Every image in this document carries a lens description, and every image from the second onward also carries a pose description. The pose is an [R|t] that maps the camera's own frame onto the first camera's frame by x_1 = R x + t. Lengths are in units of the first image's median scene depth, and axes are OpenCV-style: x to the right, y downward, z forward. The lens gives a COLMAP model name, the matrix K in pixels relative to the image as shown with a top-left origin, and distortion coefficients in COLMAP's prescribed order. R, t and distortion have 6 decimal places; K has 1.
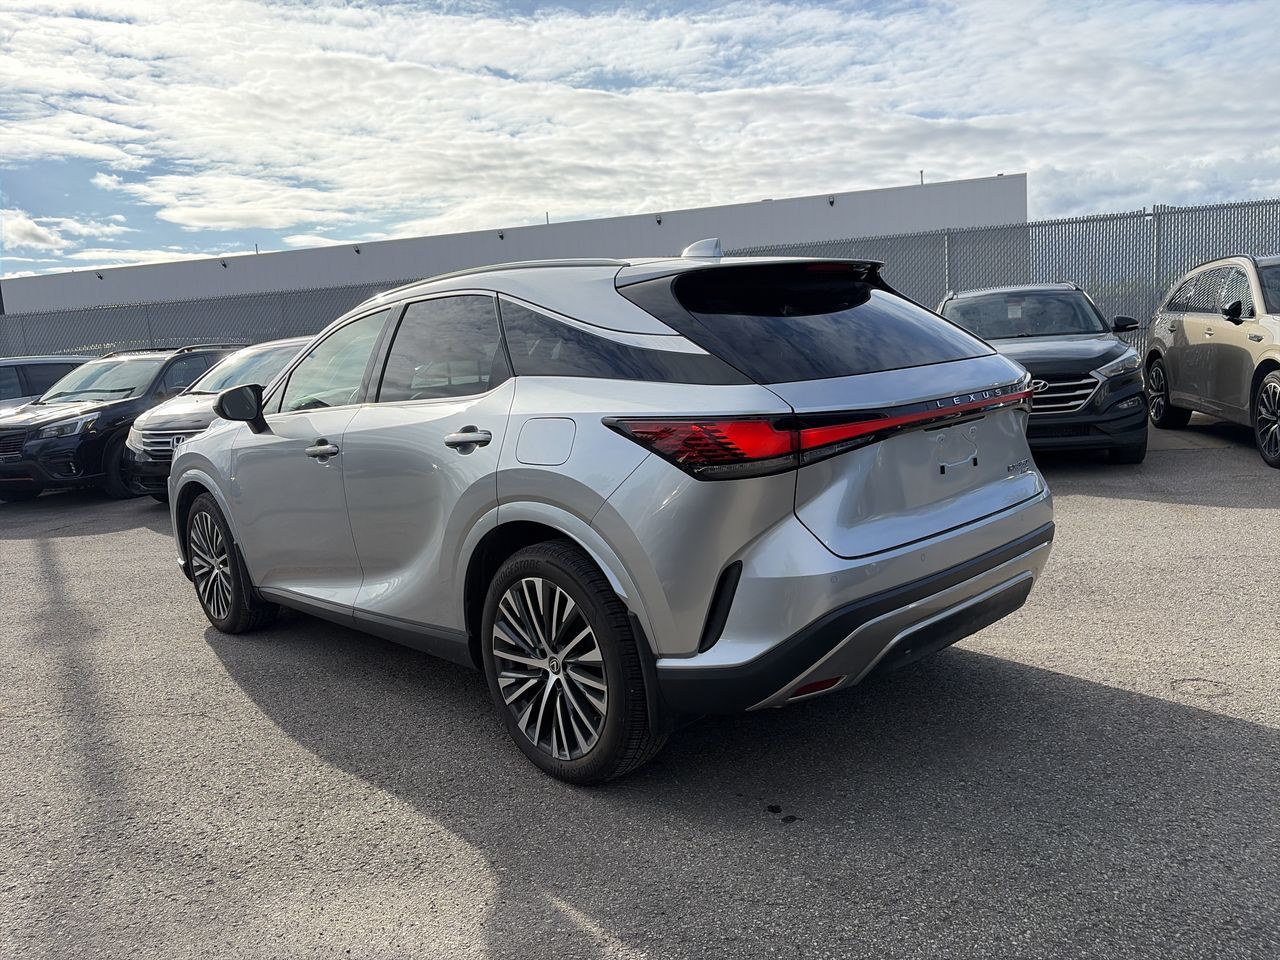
lens RADIAL K [[971.0, 0, 632.2], [0, 971.0, 468.1], [0, 0, 1]] dist [0.032890, -0.022474]
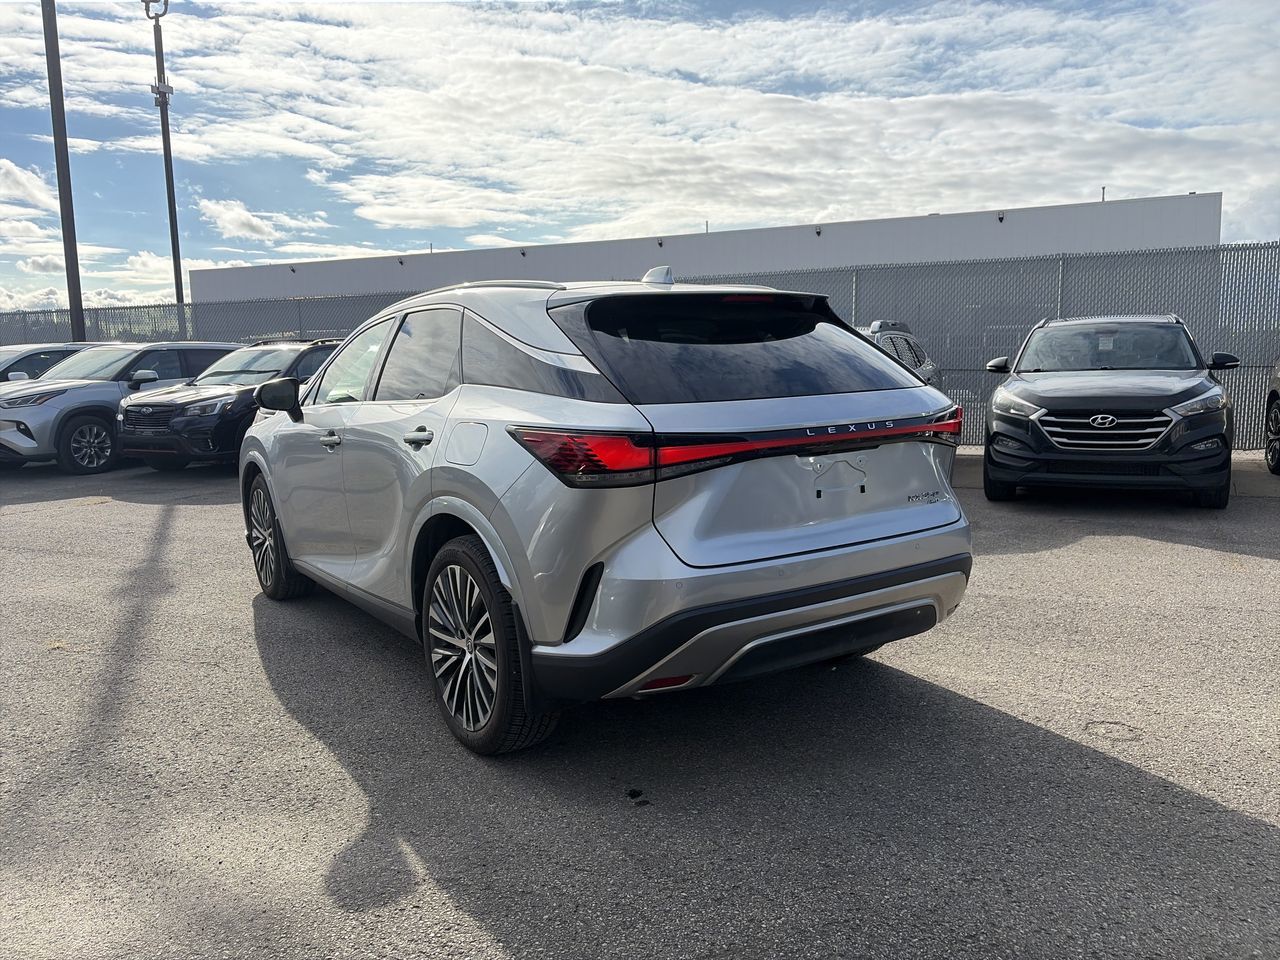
lens RADIAL K [[971.0, 0, 642.1], [0, 971.0, 476.8], [0, 0, 1]] dist [0.032890, -0.022474]
pose [[0.986389, 0.067470, -0.149947, 0.235169], [-0.067185, 0.997716, 0.006973, -0.009530], [0.150075, 0.003196, 0.988669, -0.062924]]
